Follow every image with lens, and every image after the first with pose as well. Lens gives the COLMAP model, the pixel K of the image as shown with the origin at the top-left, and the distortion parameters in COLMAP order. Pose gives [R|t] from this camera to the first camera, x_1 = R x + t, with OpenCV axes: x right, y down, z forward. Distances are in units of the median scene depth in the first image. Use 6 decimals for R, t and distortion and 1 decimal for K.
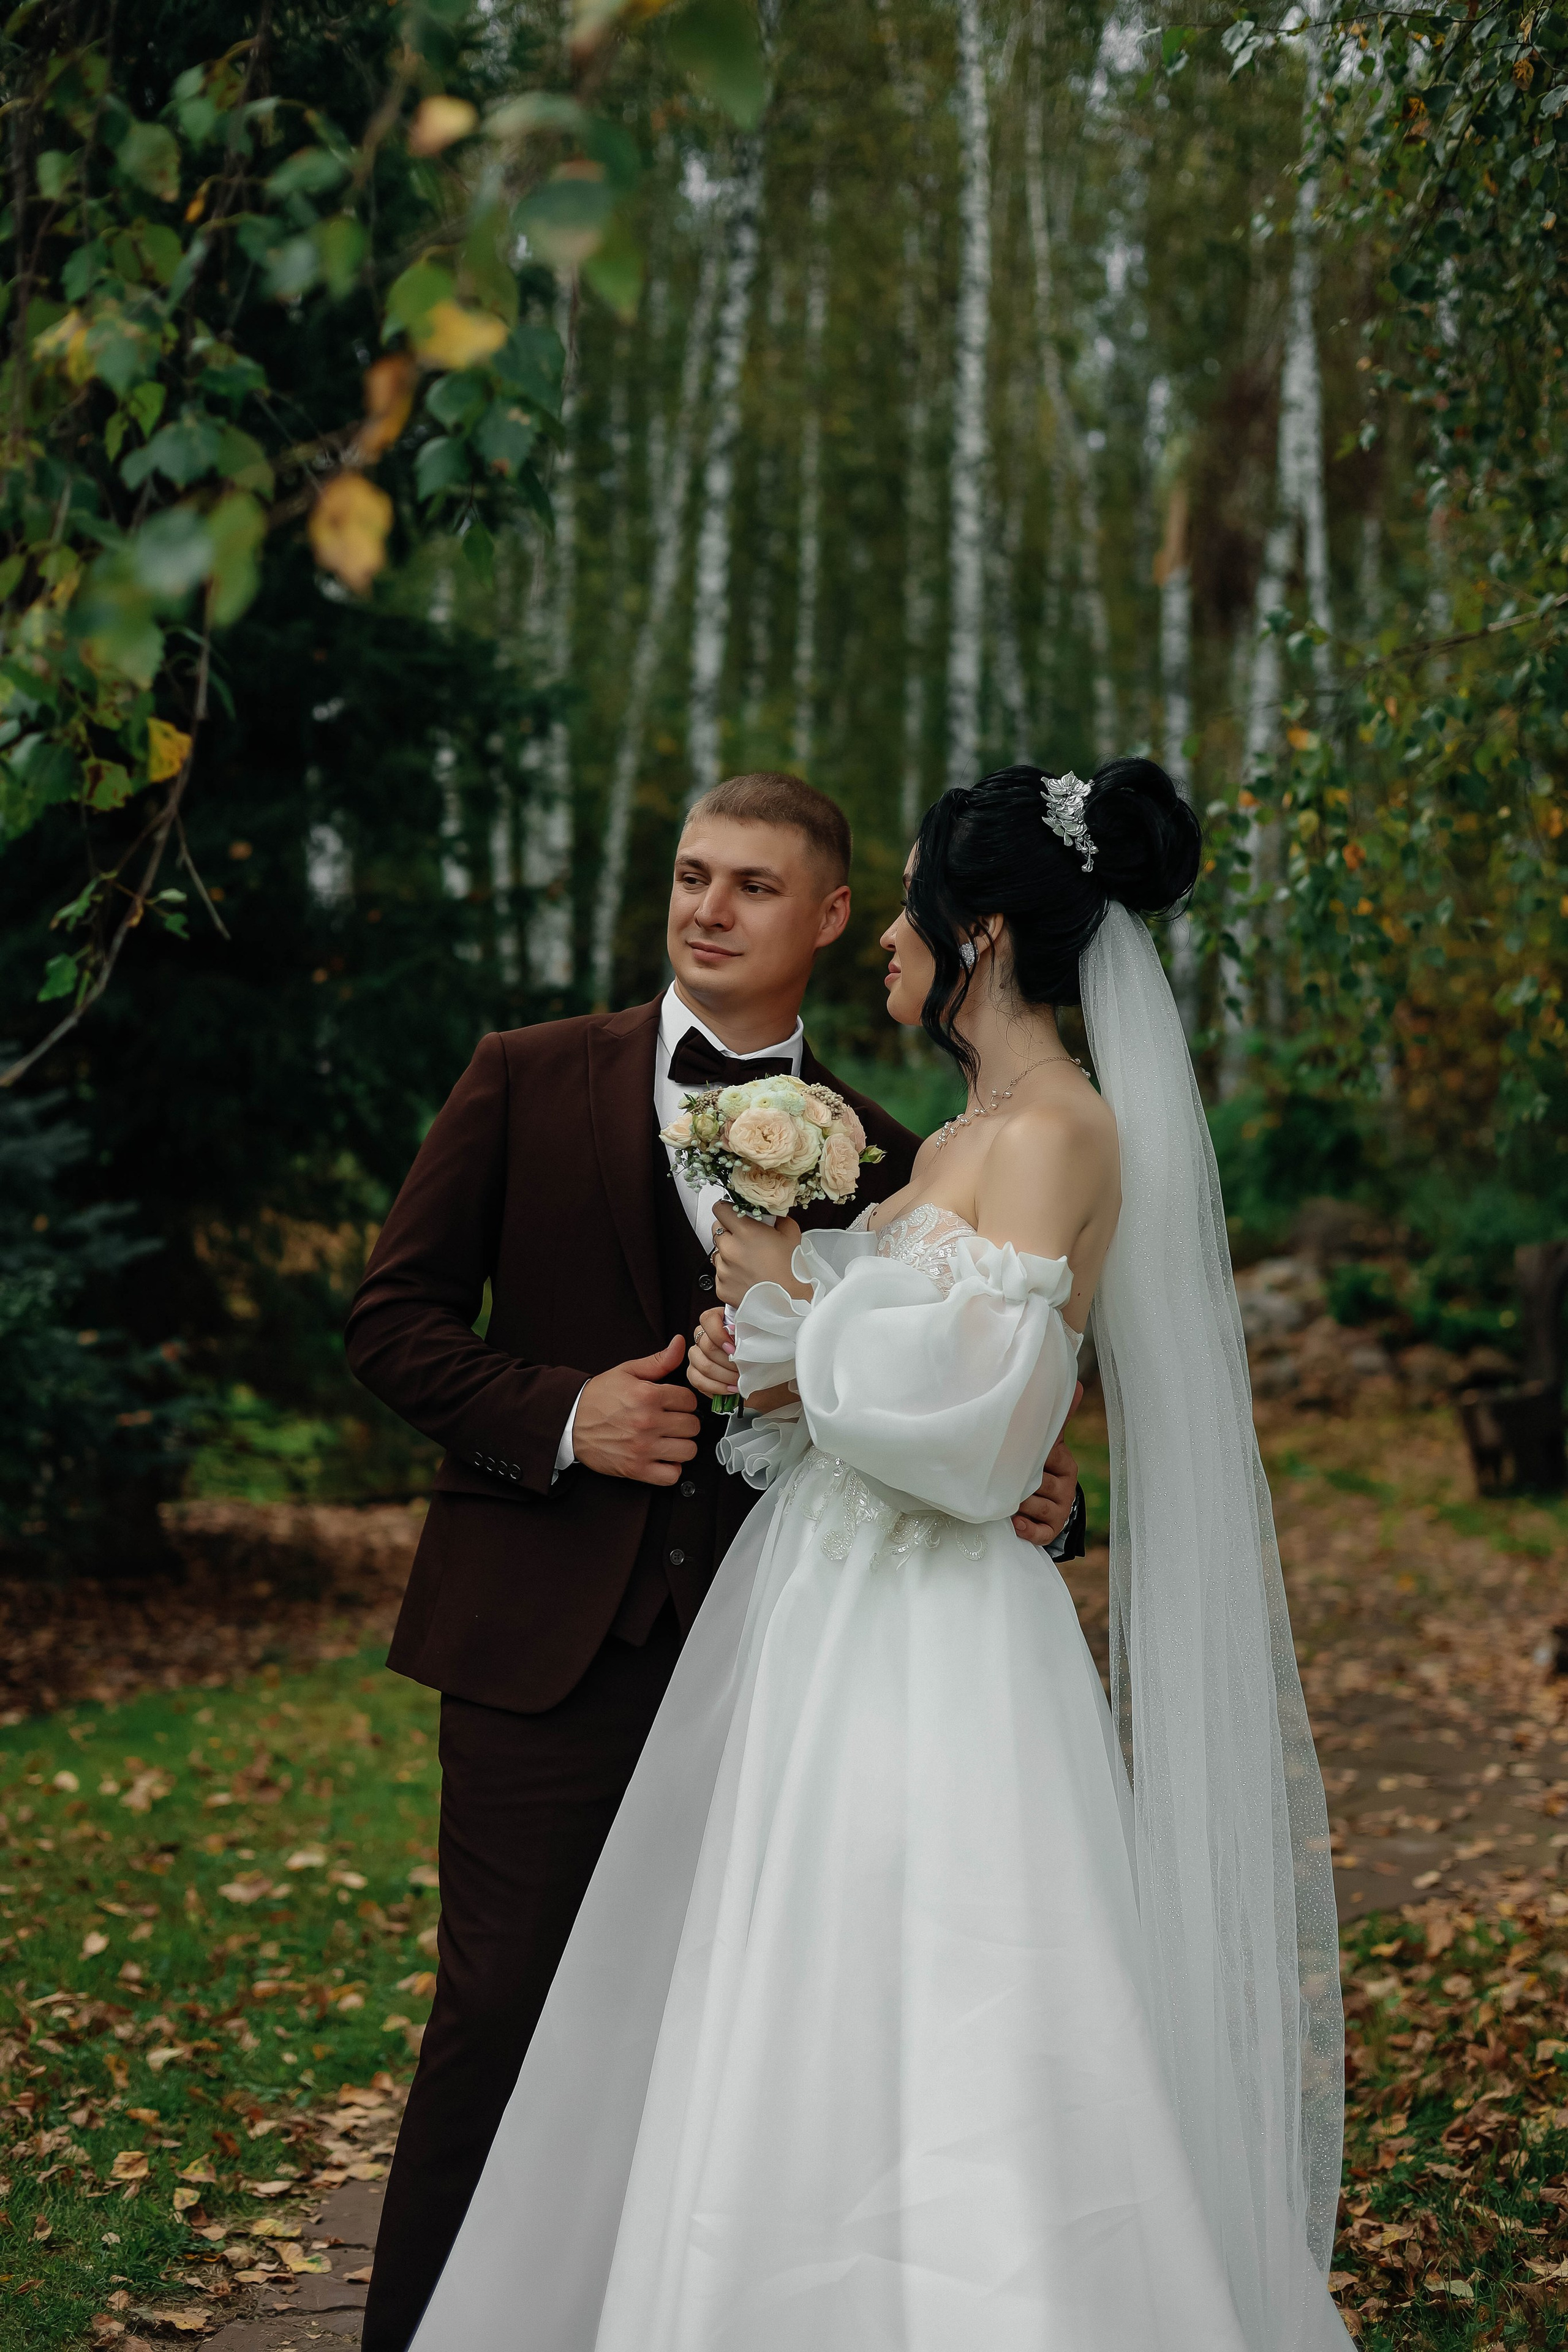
lens RADIAL K [[3277.9, 0, 761.0], [0, 3277.9, 1119.5], [0, 0, 1]] dist [0.061402, -0.214362]
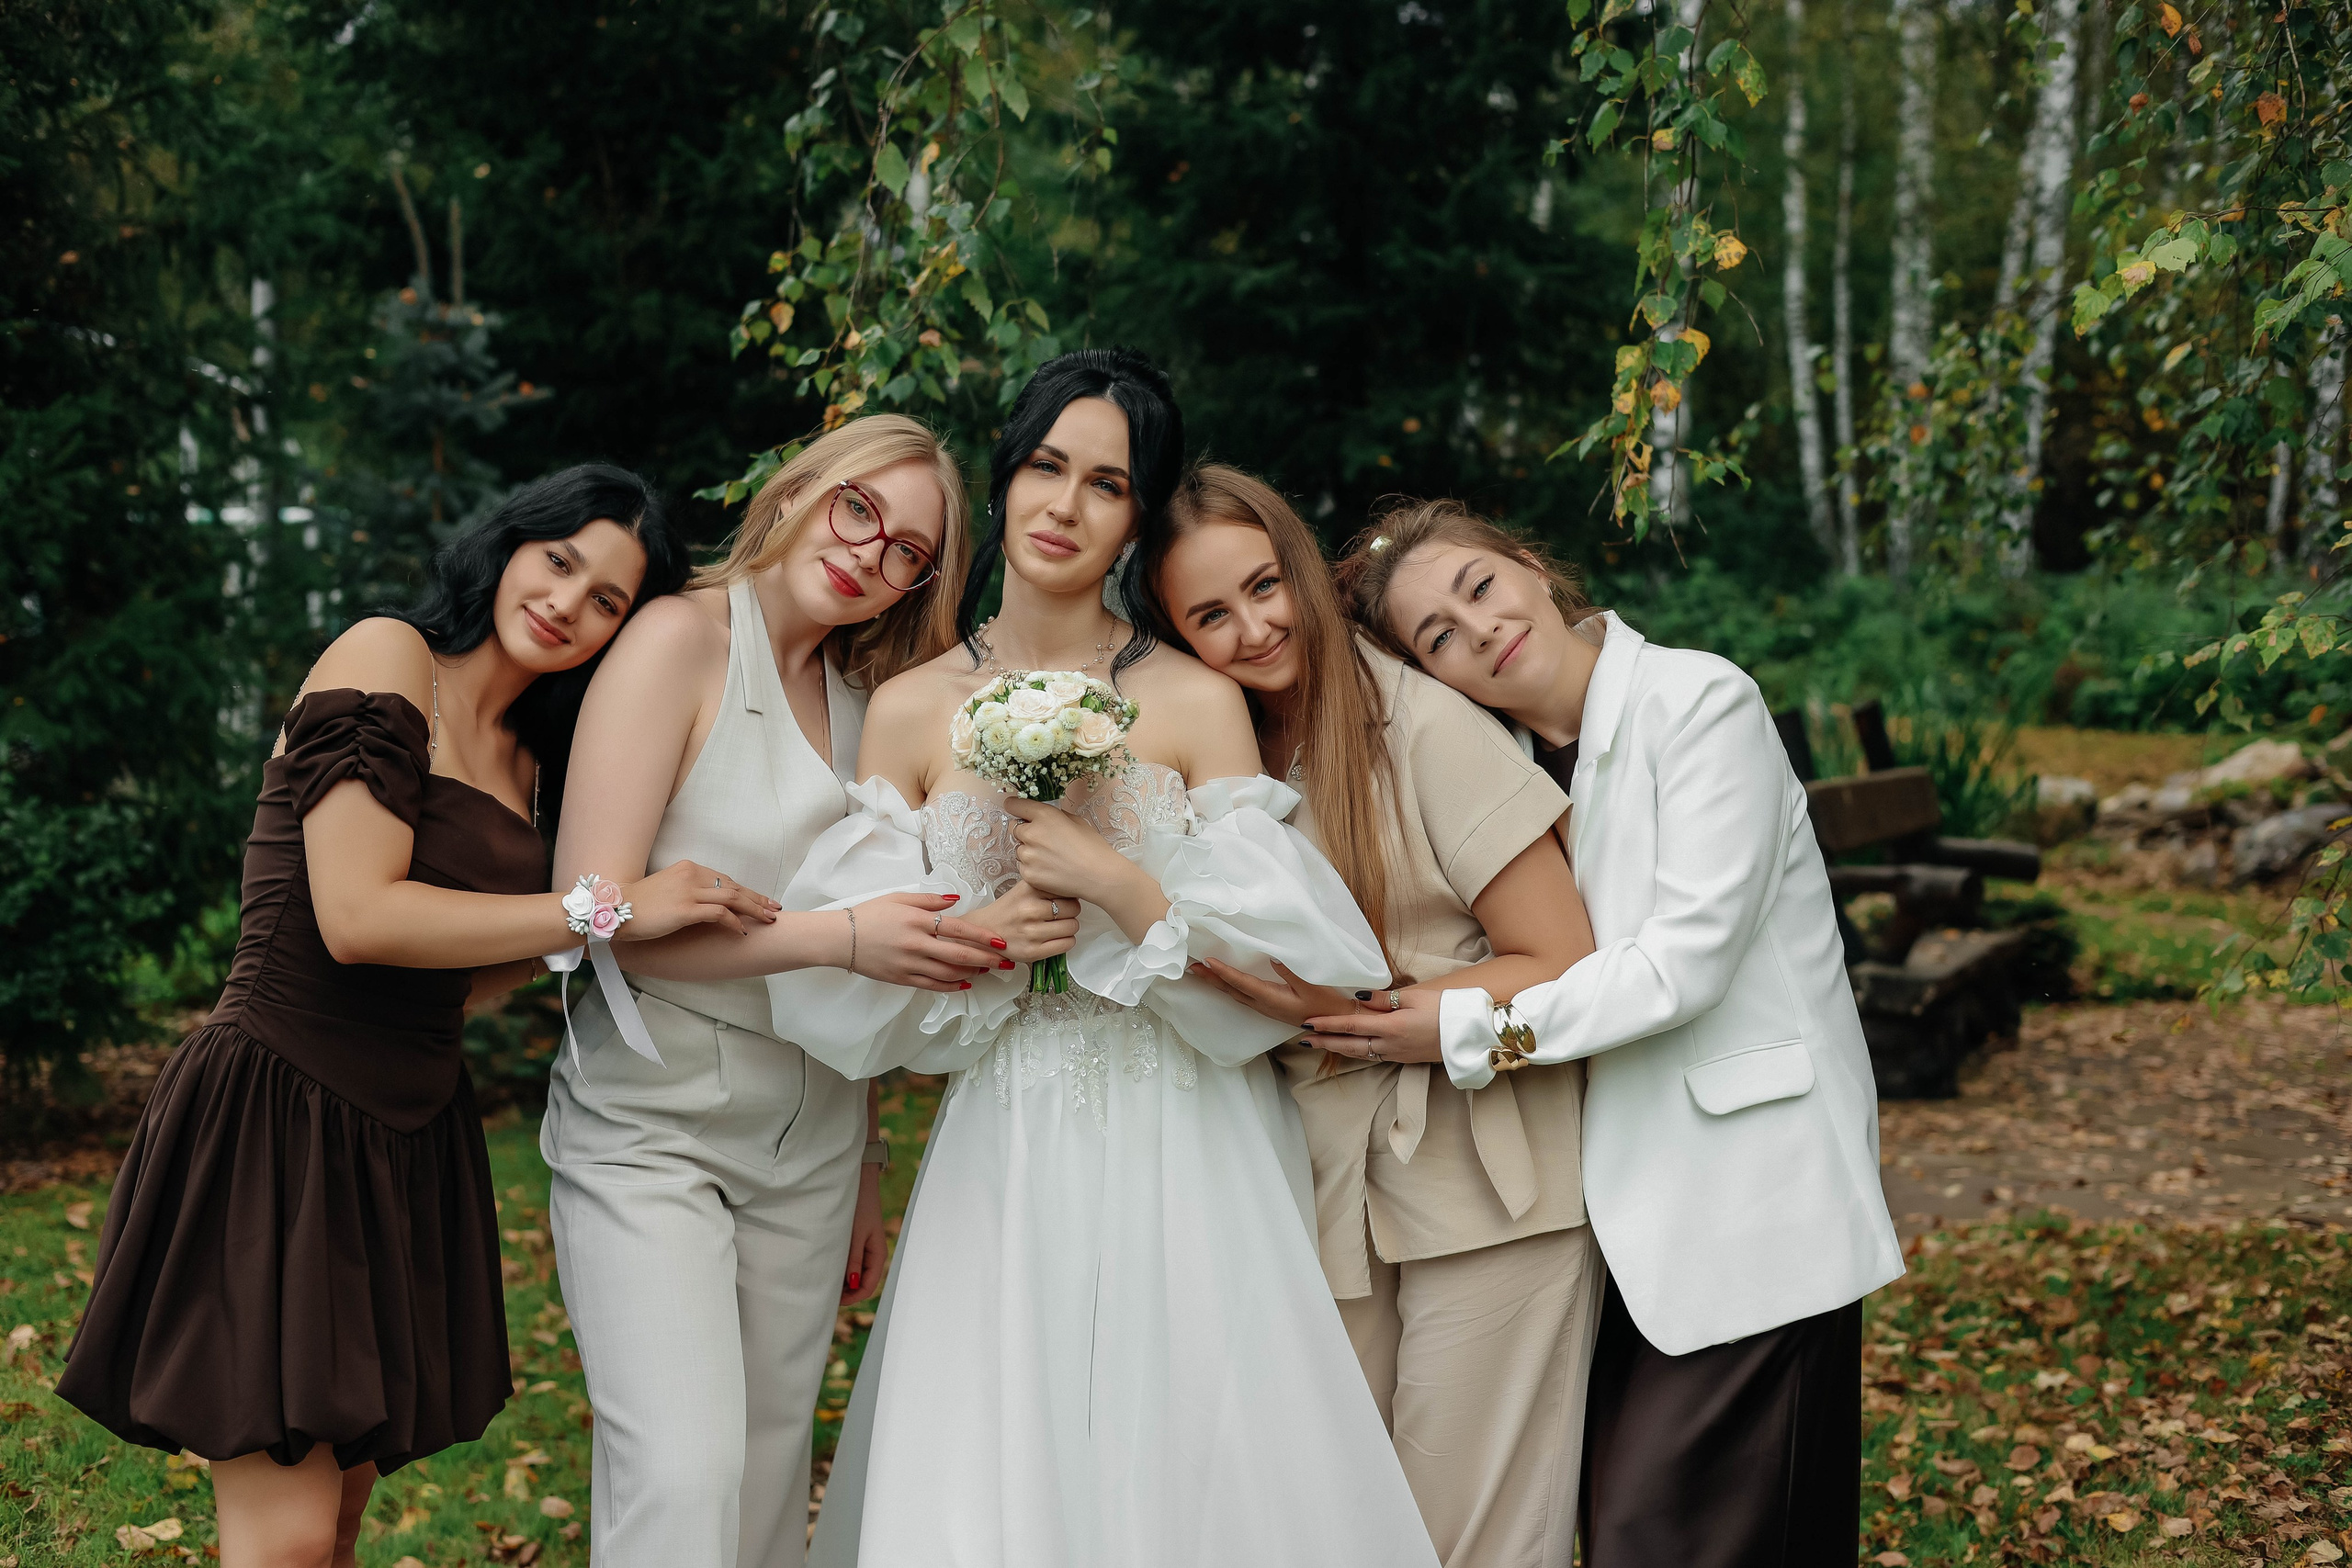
lens RADIAL K [[3295.6, 0, 1170.9], [0, 3295.6, 734.6], [0, 0, 1]] dist [0.053450, -0.232208]
pose [[0.948345, 0.016338, -0.316819, 0.168857], [-0.003977, 0.999207, 0.039623, -0.011138], [0.317215, -0.036316, 0.947658, -0.275537]]
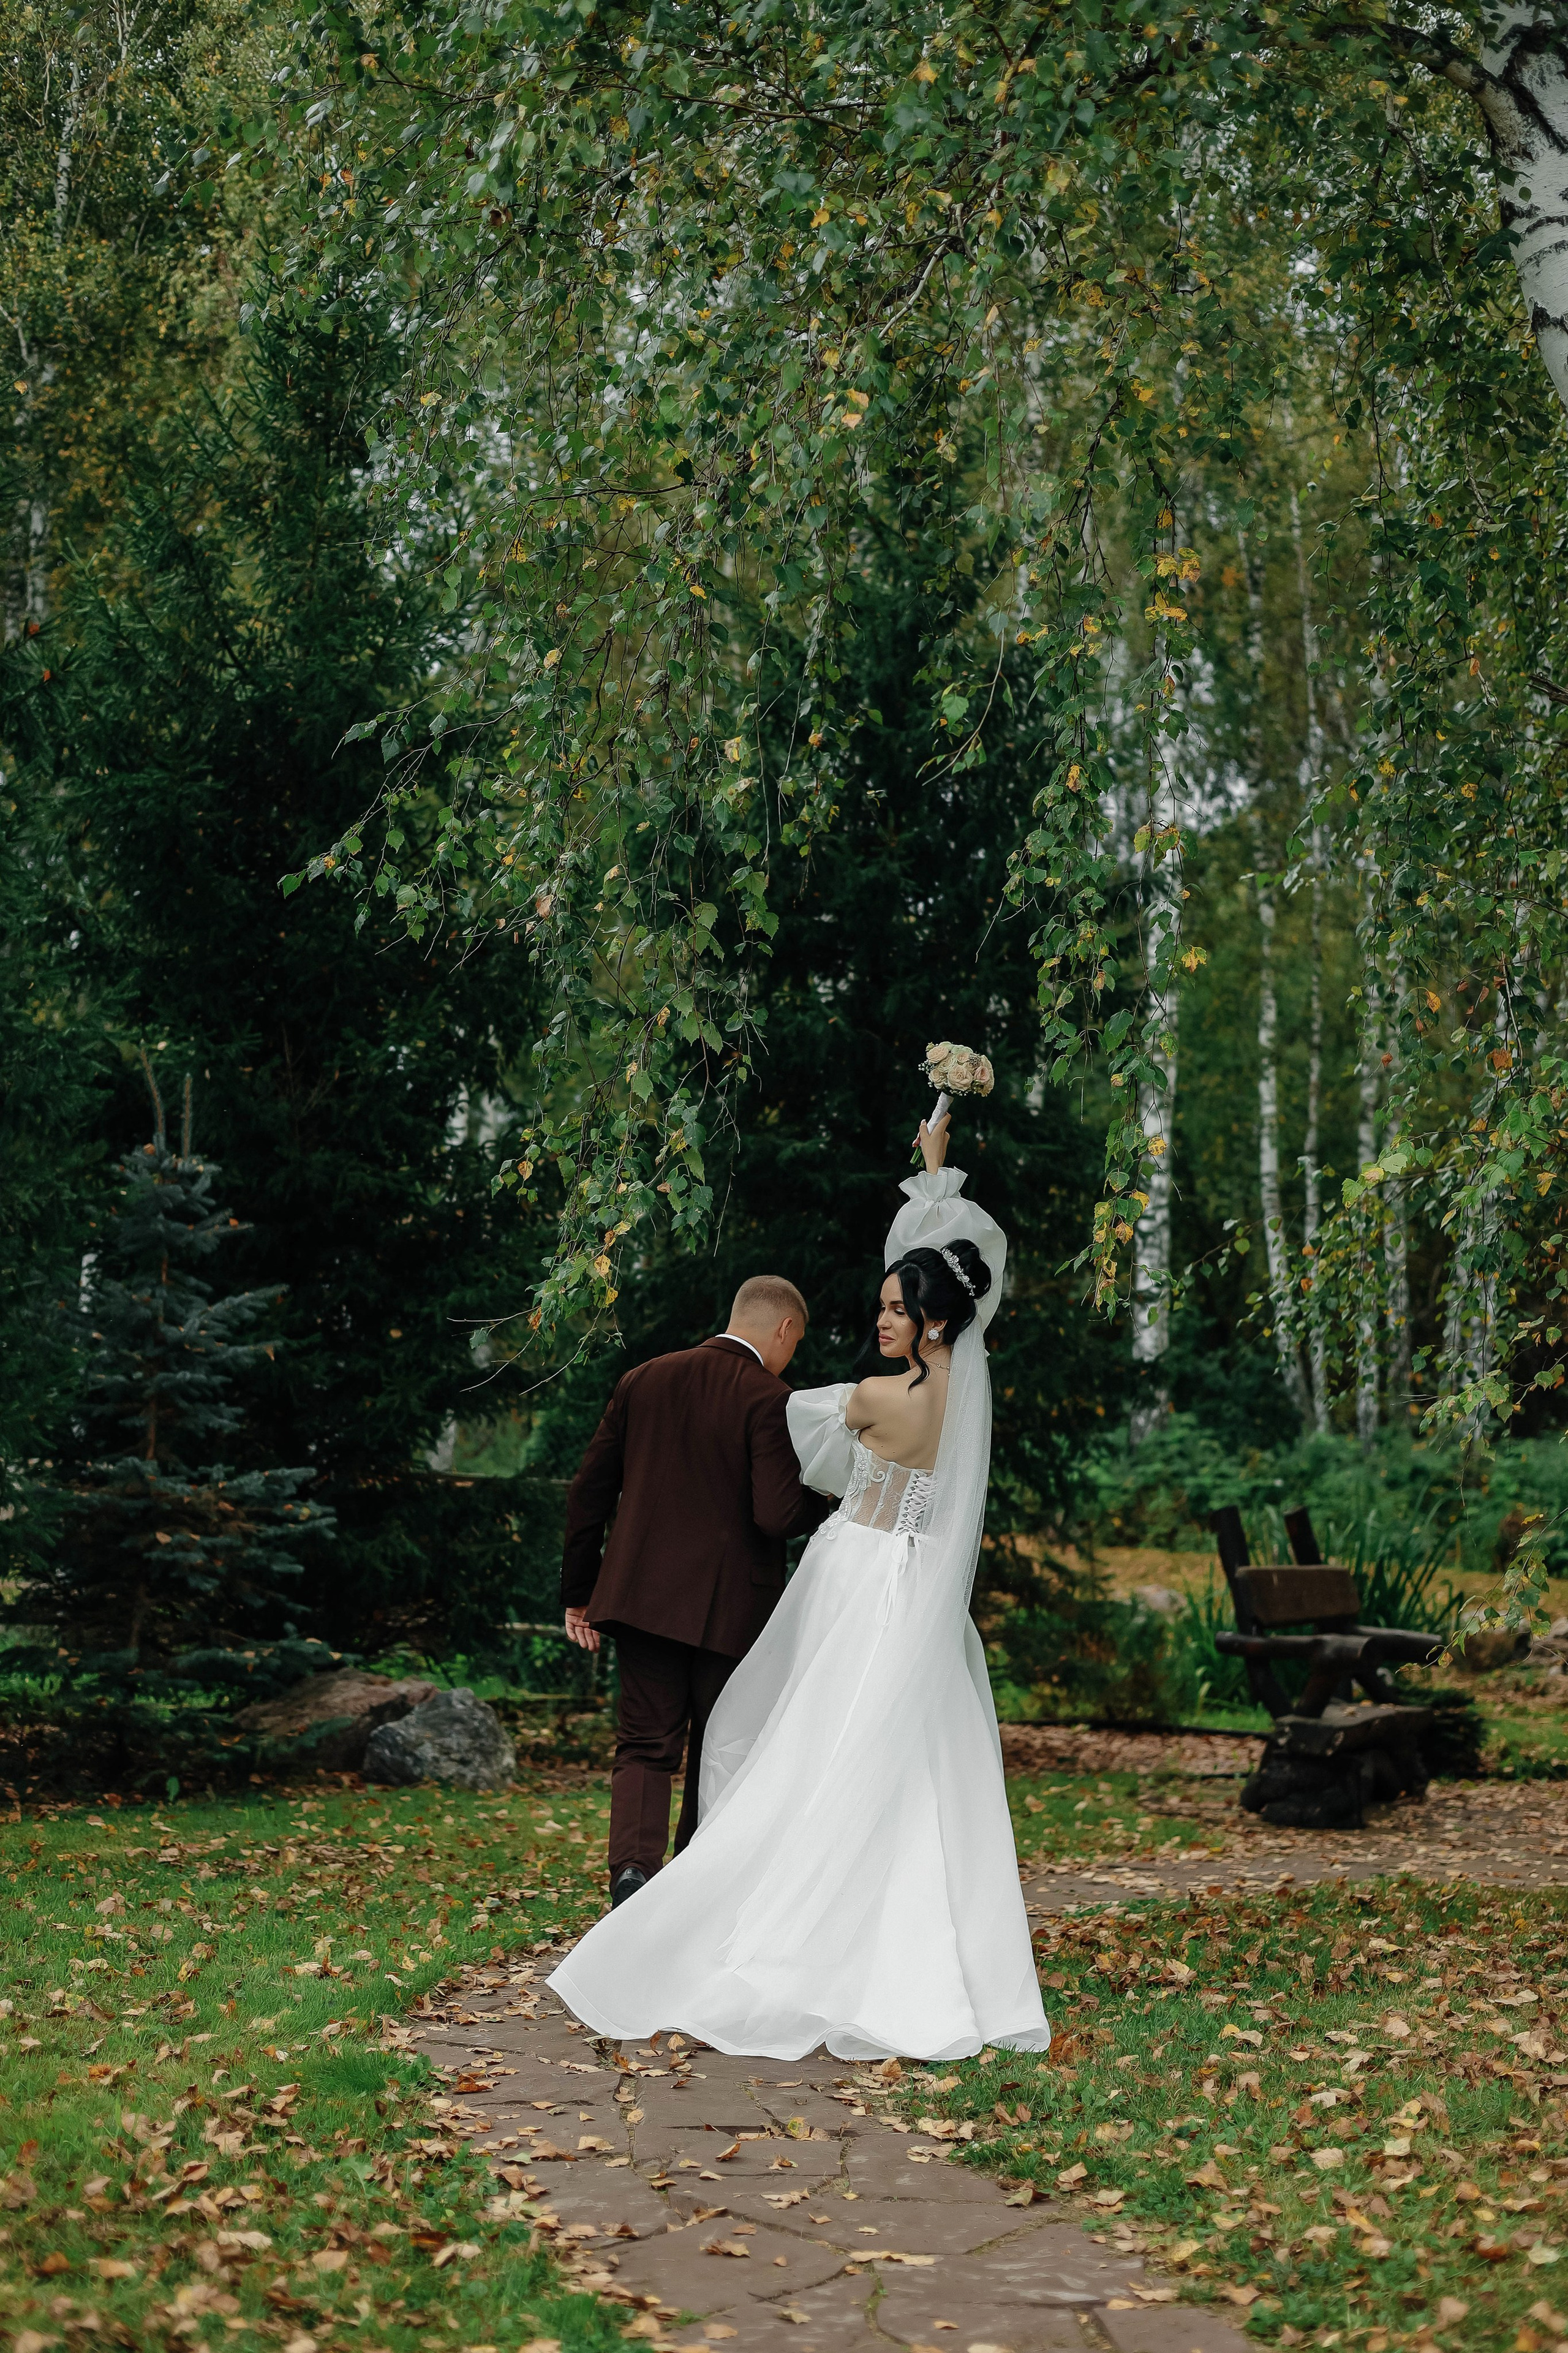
lens RADIAL K [[3404.1, 0, 784.0], [0, 3404.1, 1176.5], [0, 0, 1]] dist [0.055461, -0.293182]
pose [[0.959311, -0.002435, -0.282341, 0.240001], [-0.023533, 0.995794, -0.088545, 0.018330], [0.281369, 0.091587, 0.955219, -0.583990]]
